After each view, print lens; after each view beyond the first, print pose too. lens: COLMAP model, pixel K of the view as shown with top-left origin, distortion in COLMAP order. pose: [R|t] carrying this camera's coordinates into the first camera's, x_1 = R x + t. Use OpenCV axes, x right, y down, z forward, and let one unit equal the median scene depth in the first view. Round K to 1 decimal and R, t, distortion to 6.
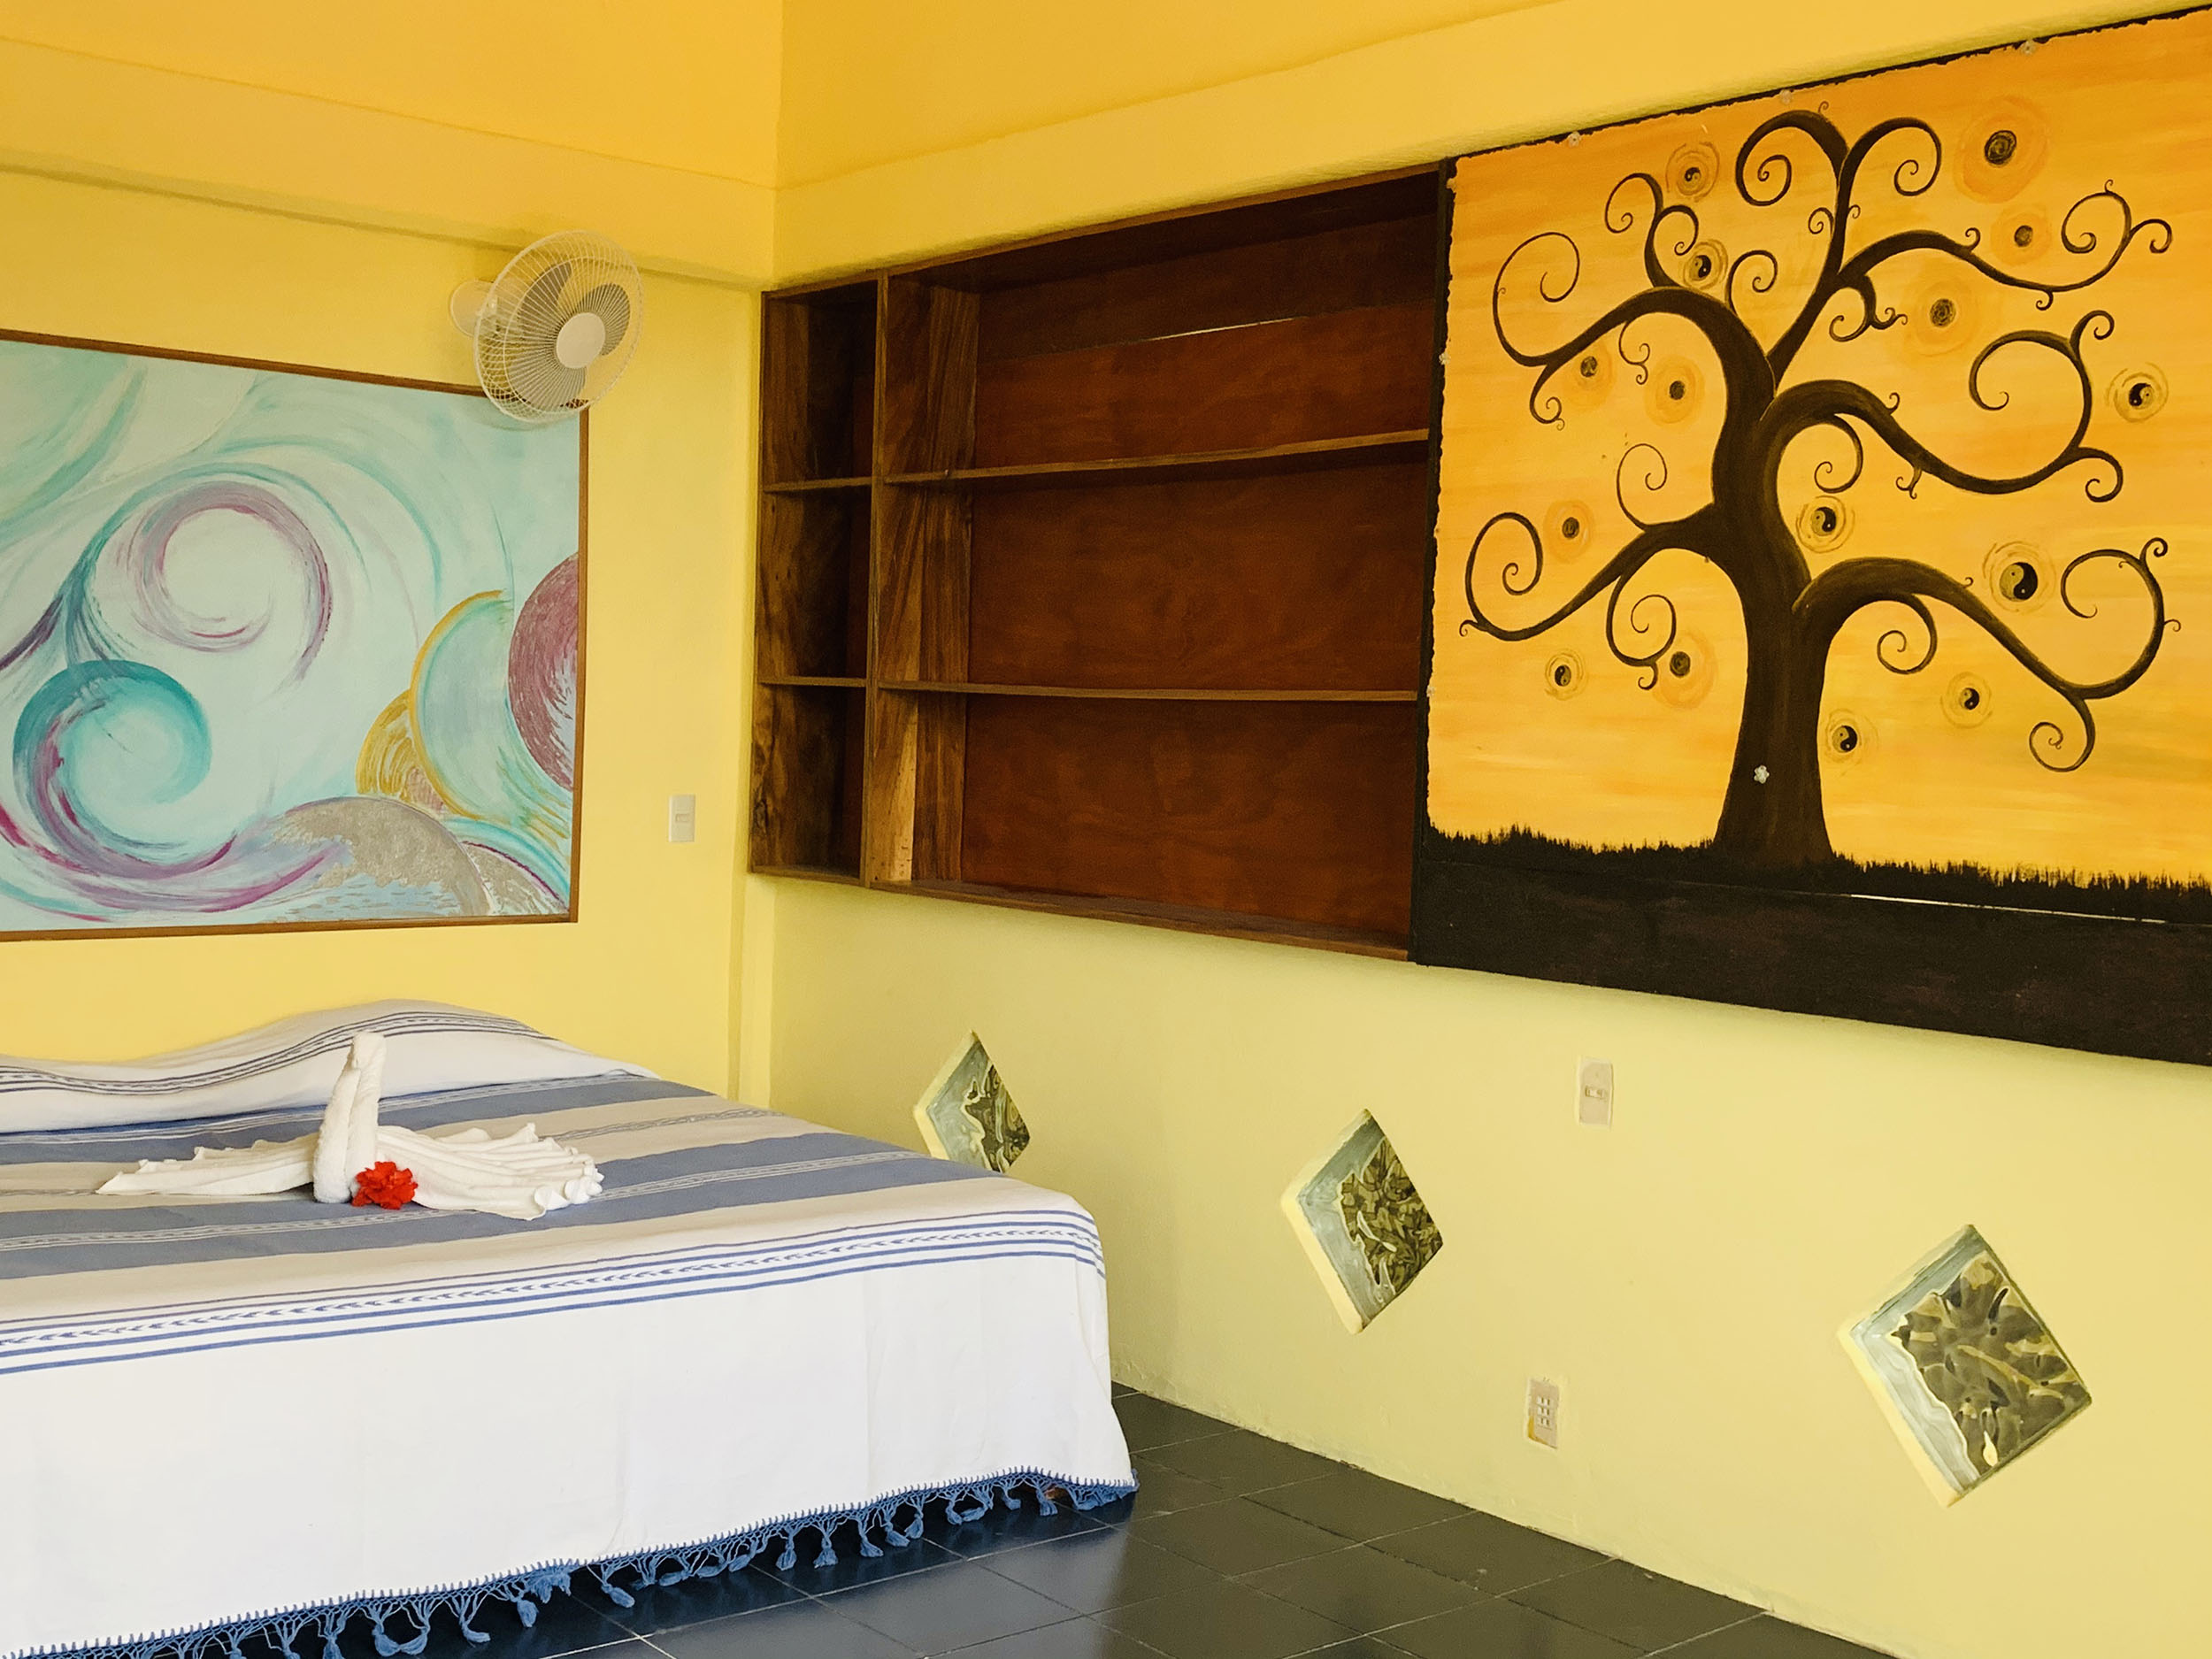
lens RADIAL K [[2501.9, 0, 1125.8], [0, 2501.9, 836.5], [0, 0, 1]] dist [0.059946, 0.000000]
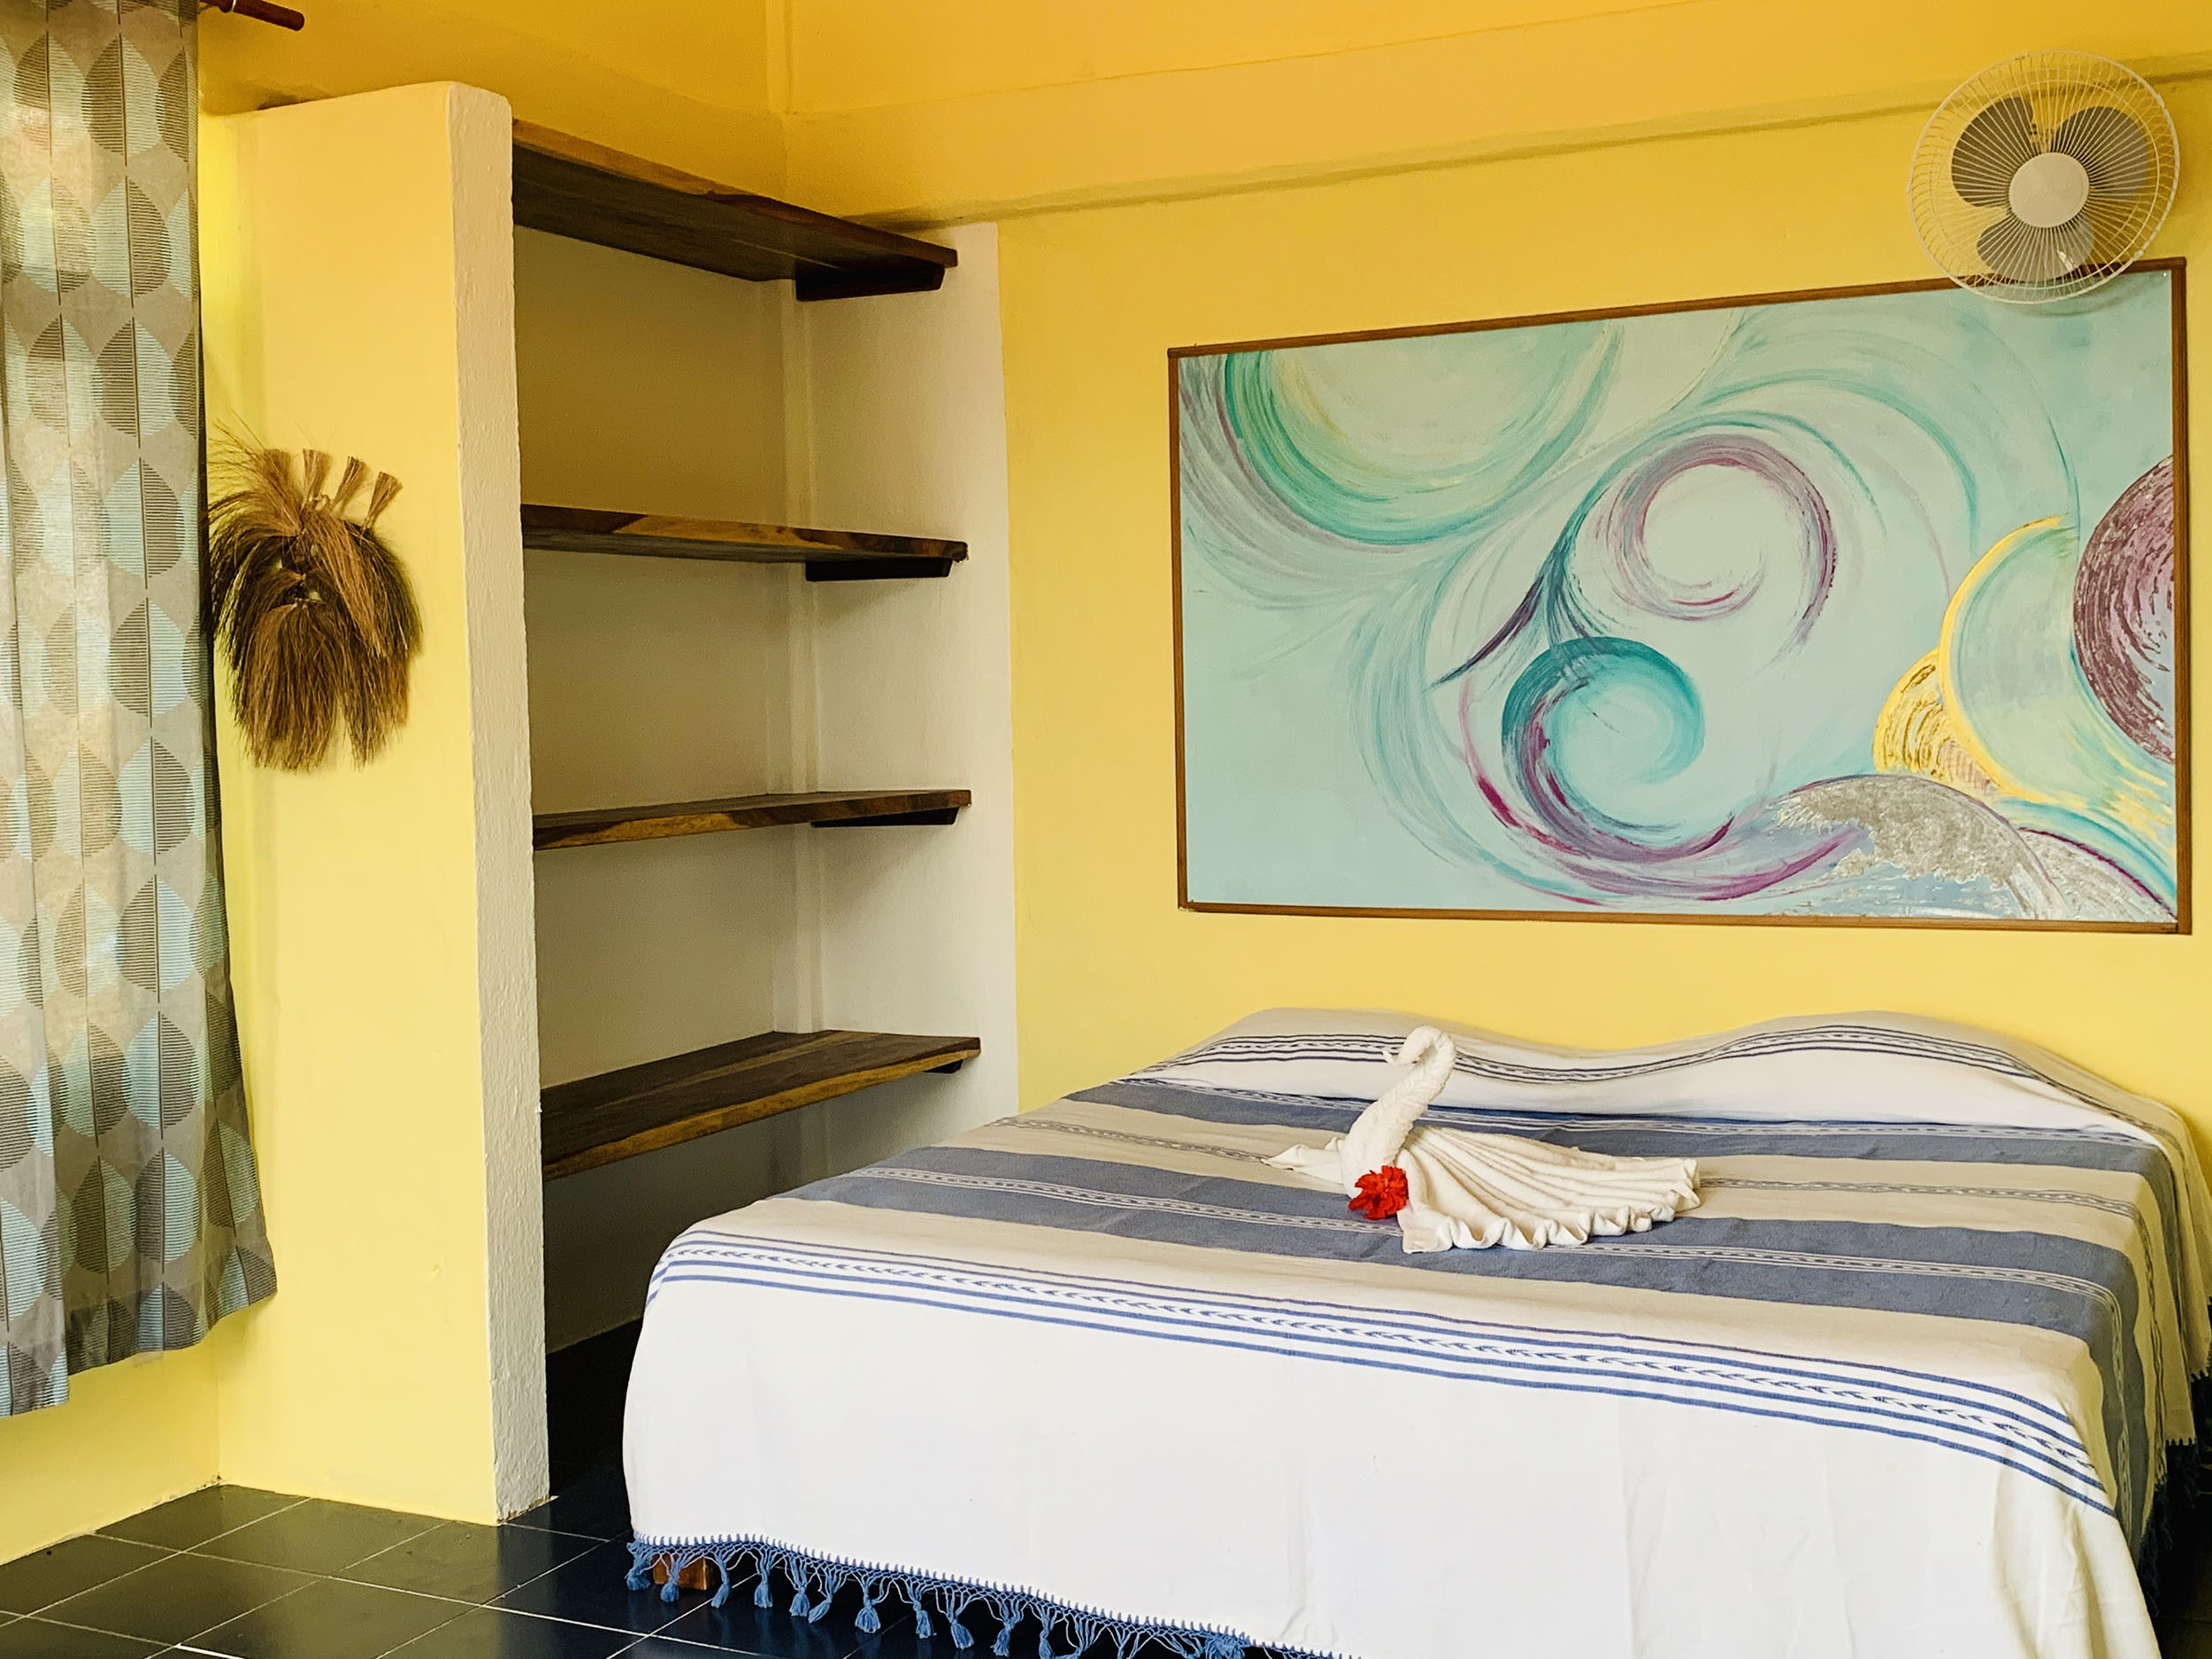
lens RADIAL K [[2501.9, 0, 1118.6], [0, 2501.9, 821.9], [0, 0, 1]] dist [0.059946, 0.000000]
pose [[0.409066, 0.003172, -0.912499, 0.403277], [-0.010126, 0.999948, -0.001064, 0.004328], [0.912448, 0.009675, 0.409077, 0.434567]]
